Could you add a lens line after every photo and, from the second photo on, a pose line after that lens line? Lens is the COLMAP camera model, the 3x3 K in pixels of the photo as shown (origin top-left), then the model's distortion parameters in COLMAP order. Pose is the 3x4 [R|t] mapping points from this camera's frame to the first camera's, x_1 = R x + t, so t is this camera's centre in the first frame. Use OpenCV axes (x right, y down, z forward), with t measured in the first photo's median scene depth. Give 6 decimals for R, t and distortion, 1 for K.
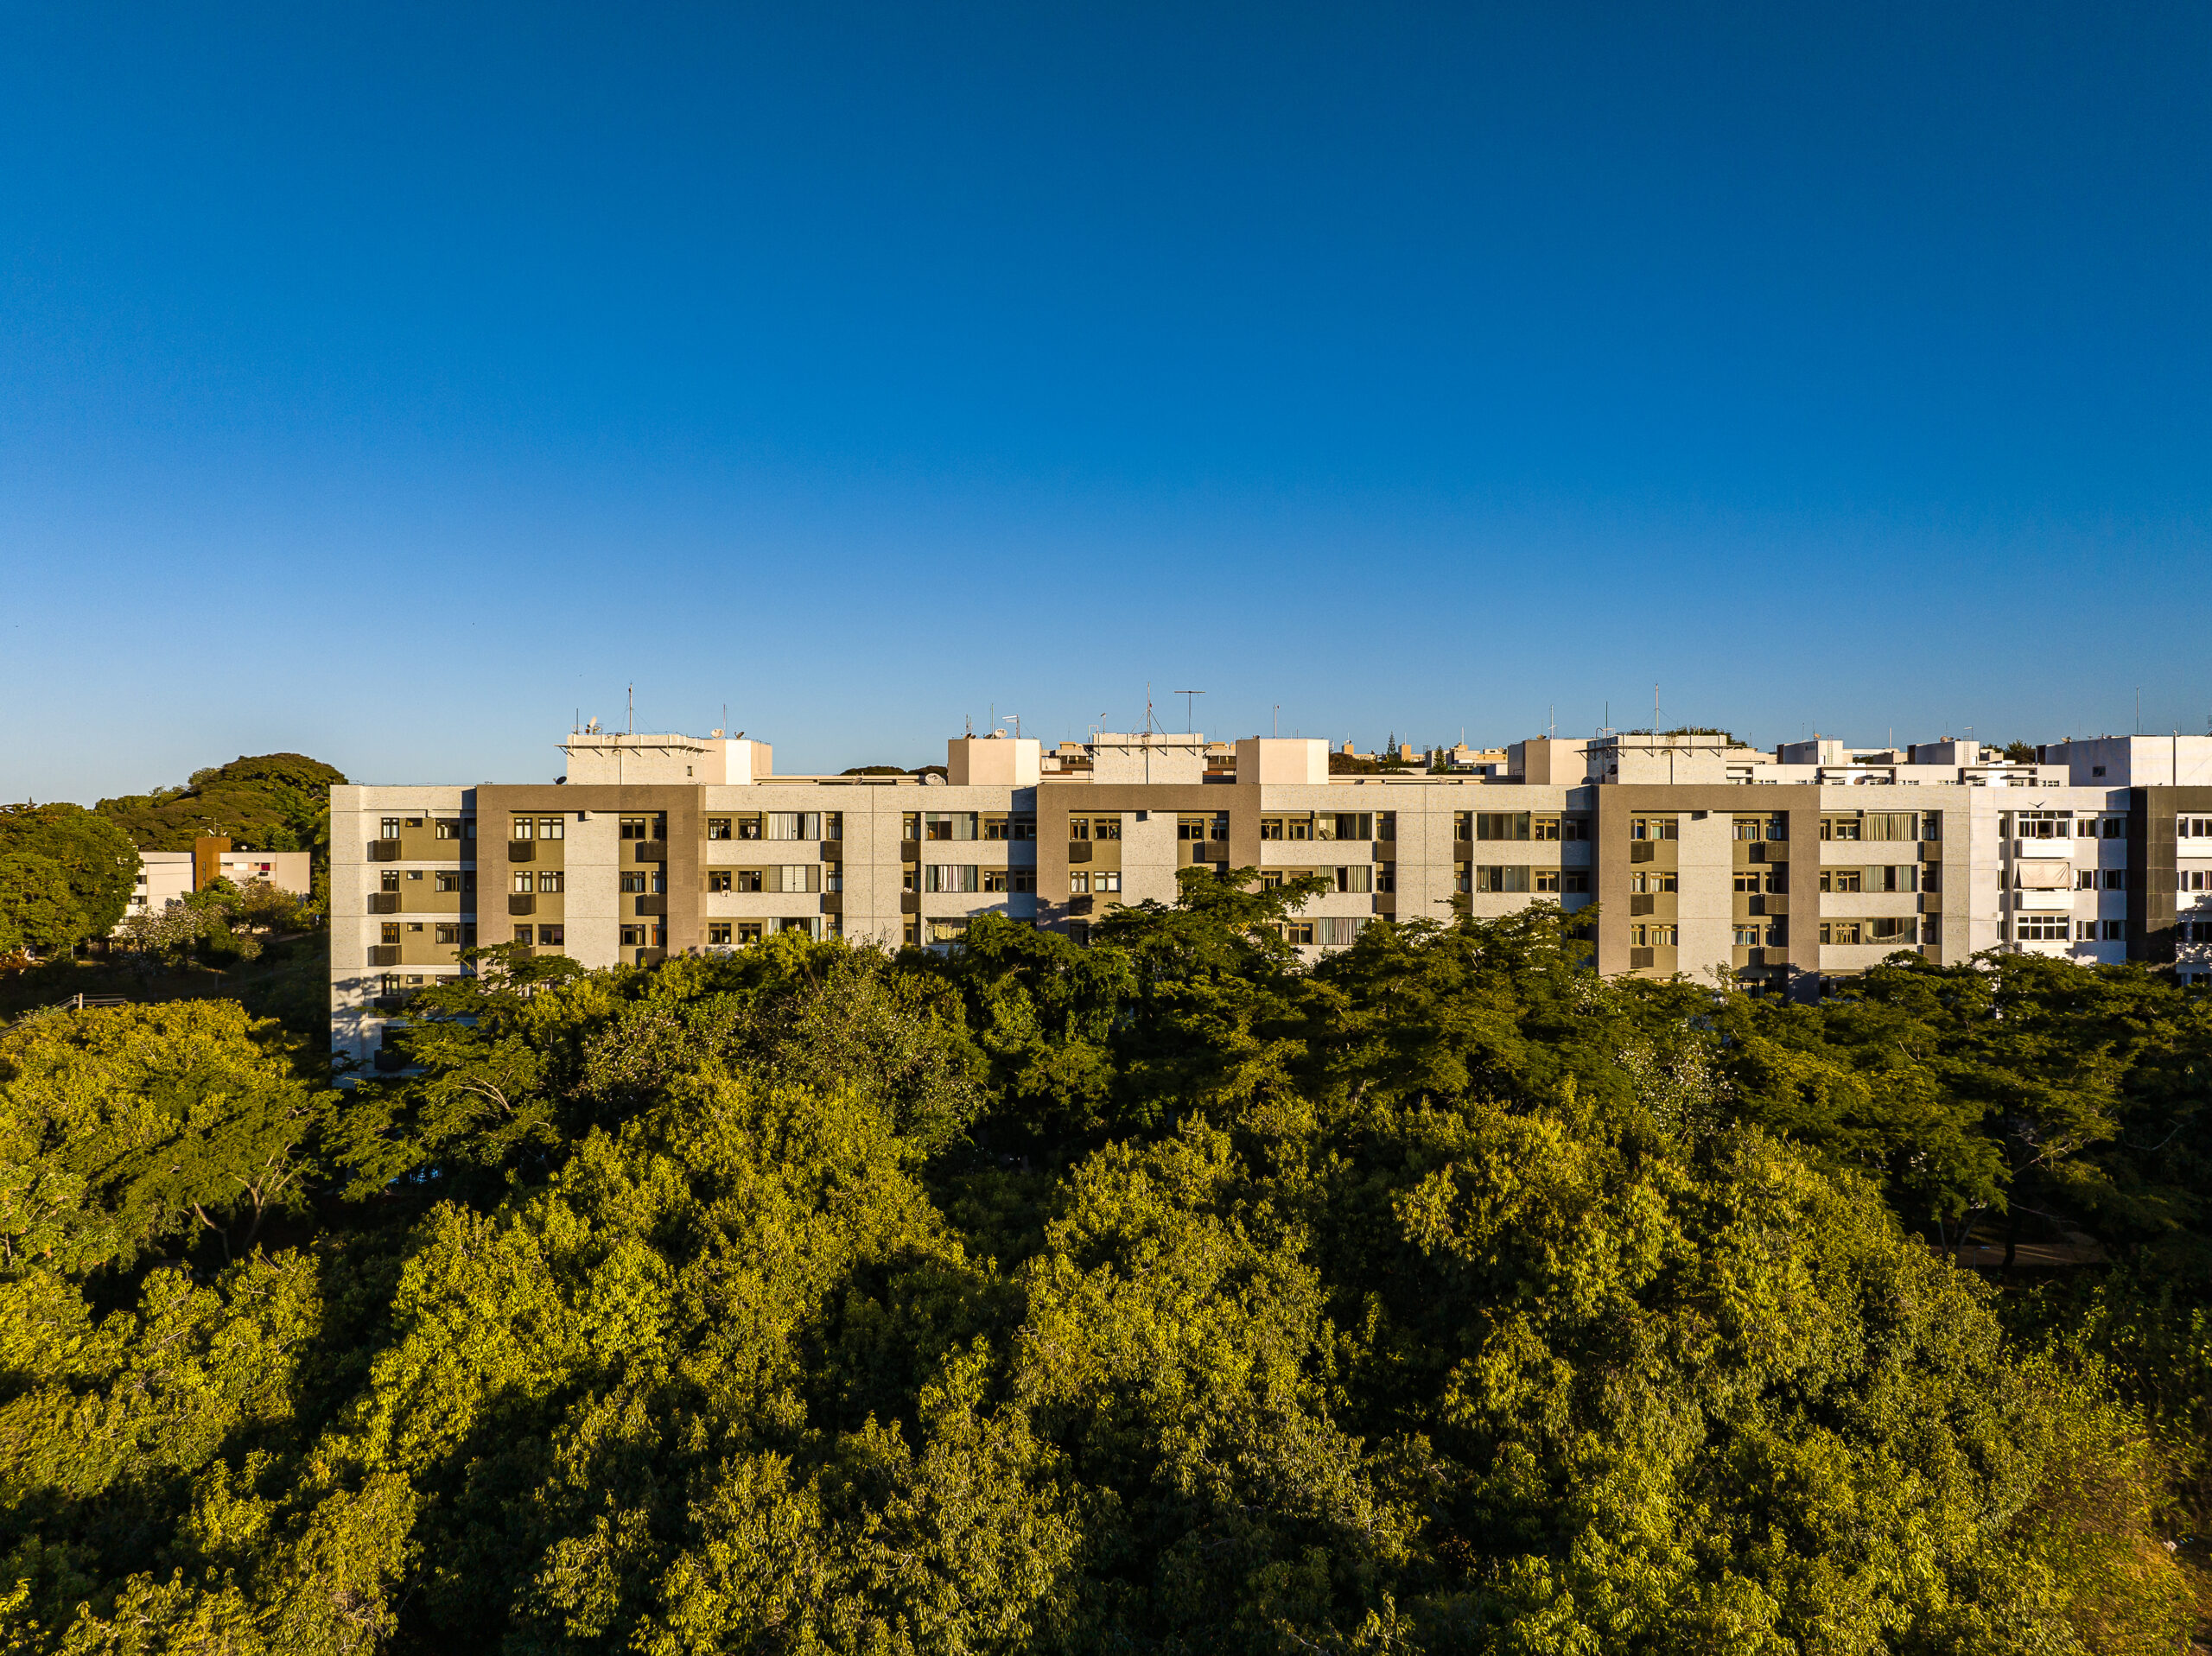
lens RADIAL K [[1582.9, 0, 1111.8], [0, 1582.9, 814.1], [0, 0, 1]] dist [-0.013061, 0.004189]
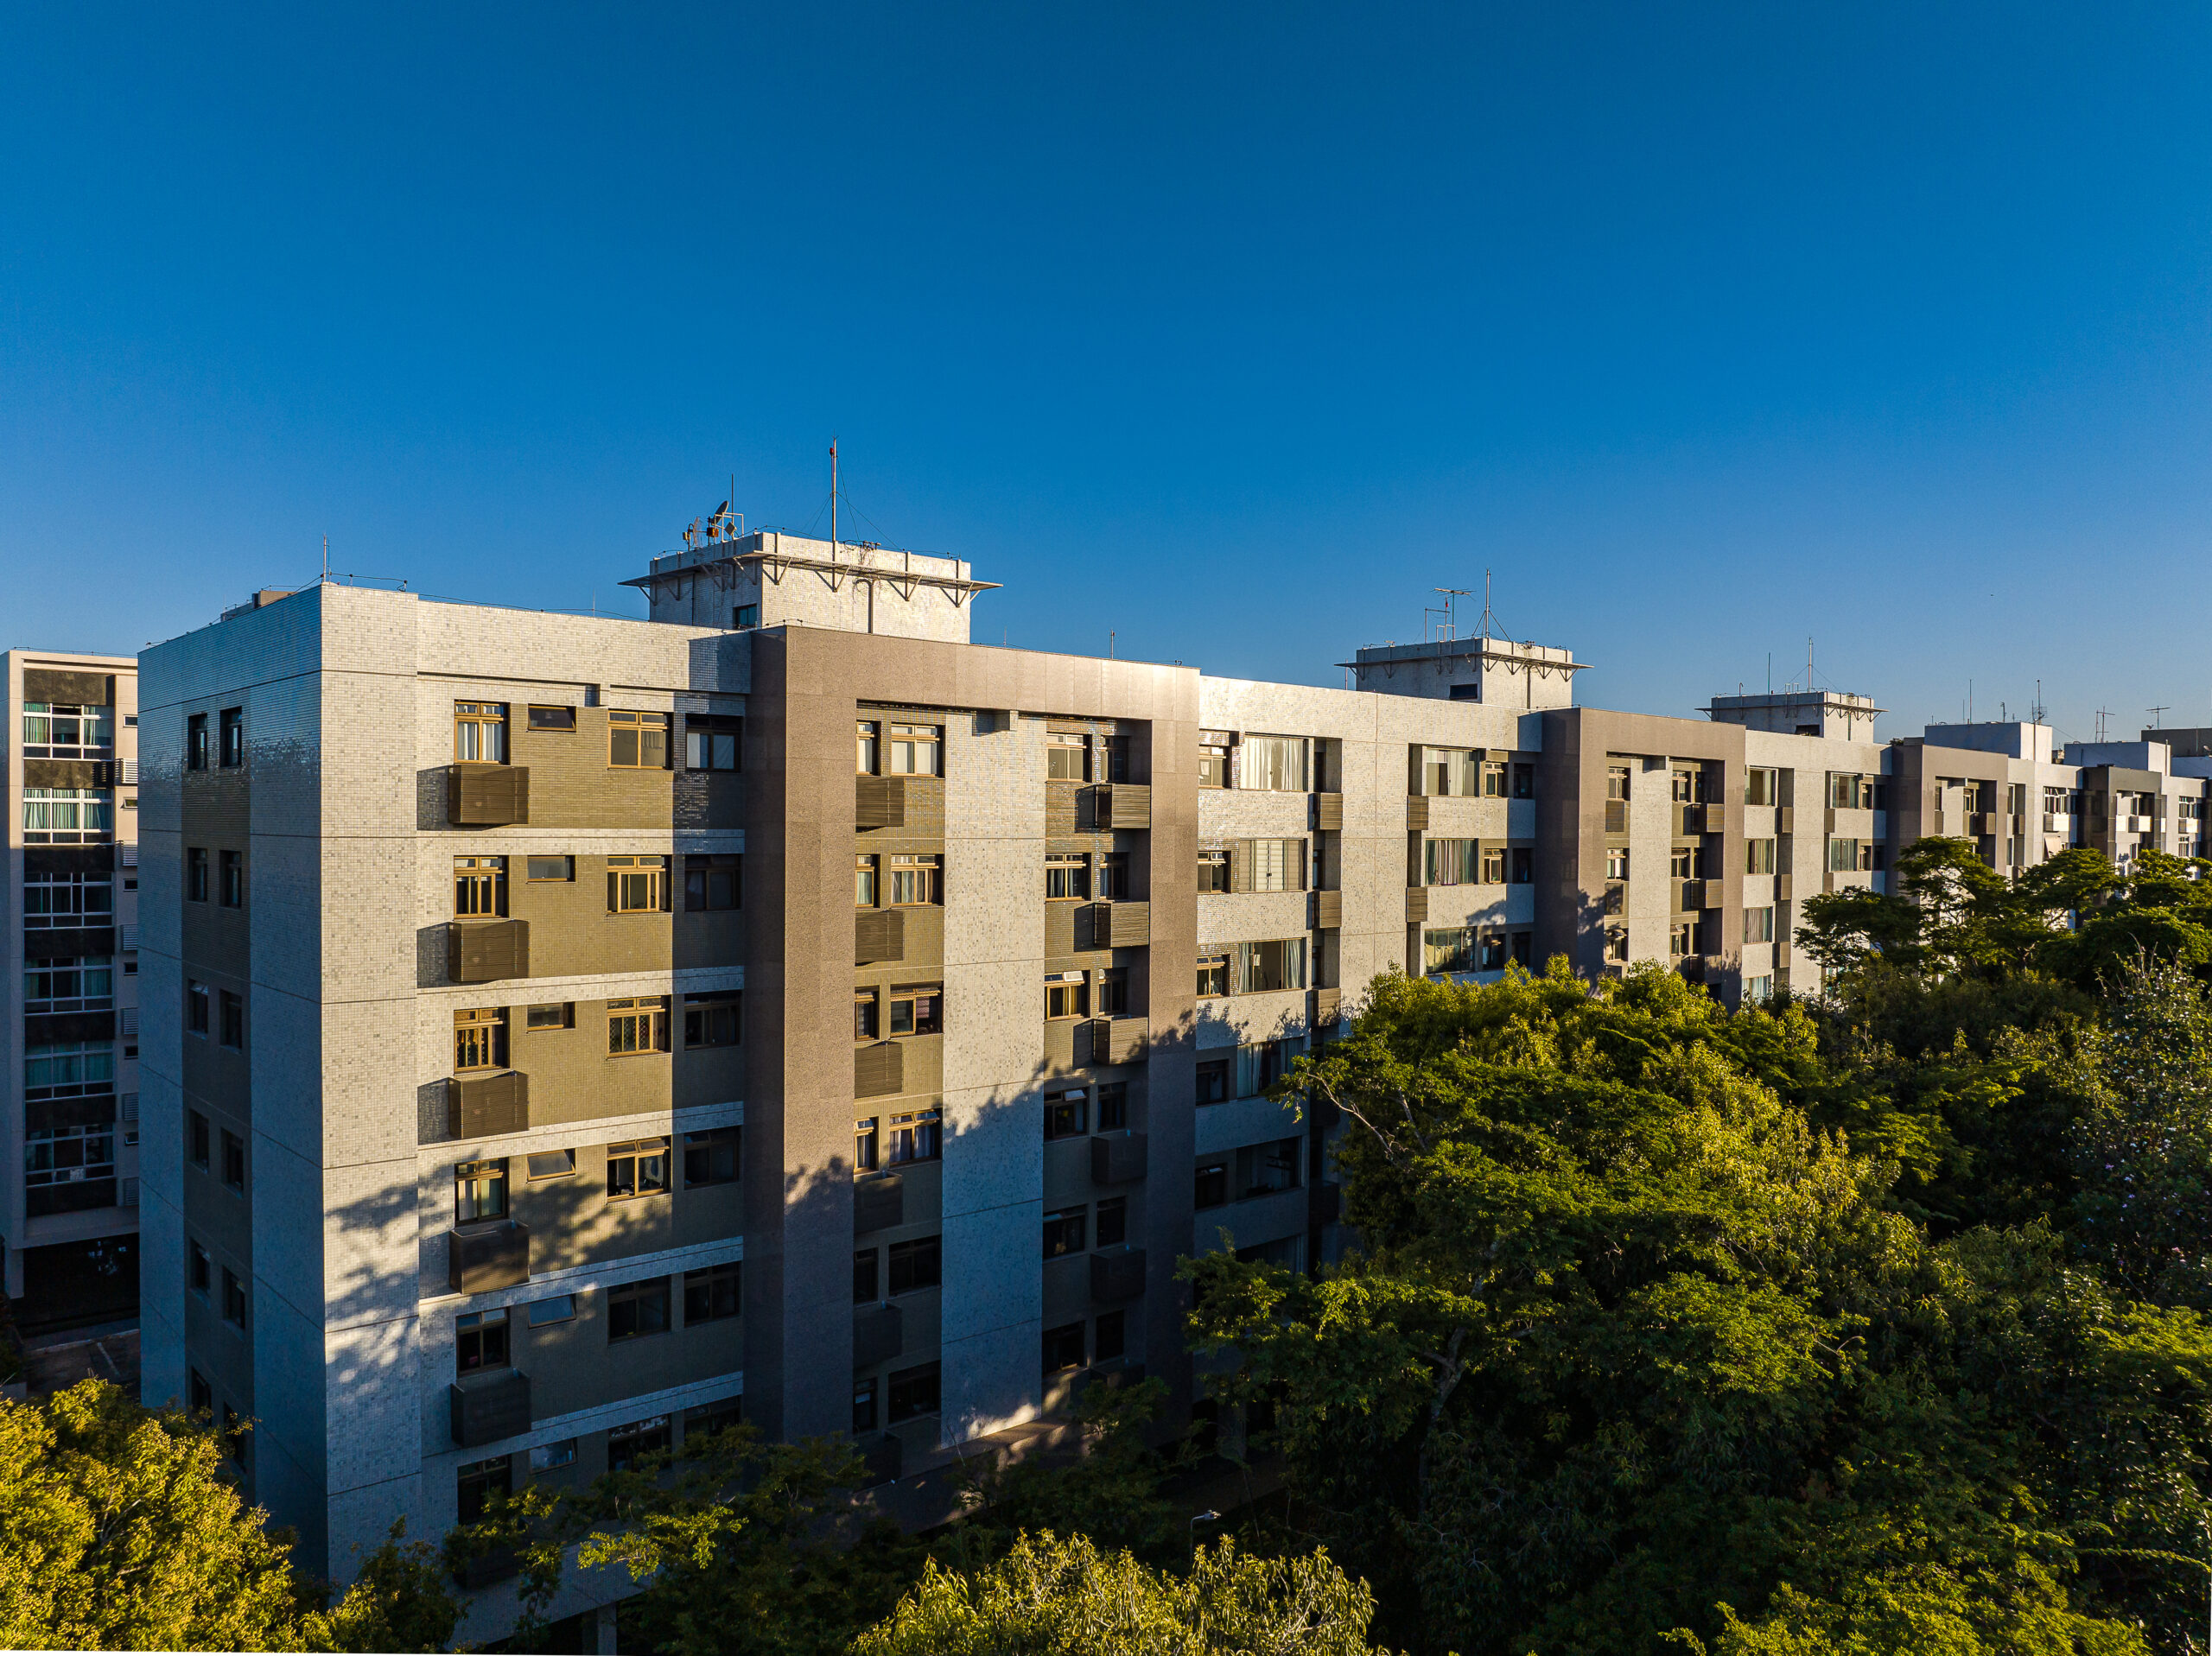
lens RADIAL K [[1582.9, 0, 1113.4], [0, 1582.9, 845.3], [0, 0, 1]] dist [-0.013061, 0.004189]
pose [[0.736017, -0.003495, 0.676954, -0.587690], [-0.007662, 0.999880, 0.013492, 0.027818], [-0.676919, -0.015117, 0.735902, 0.656146]]
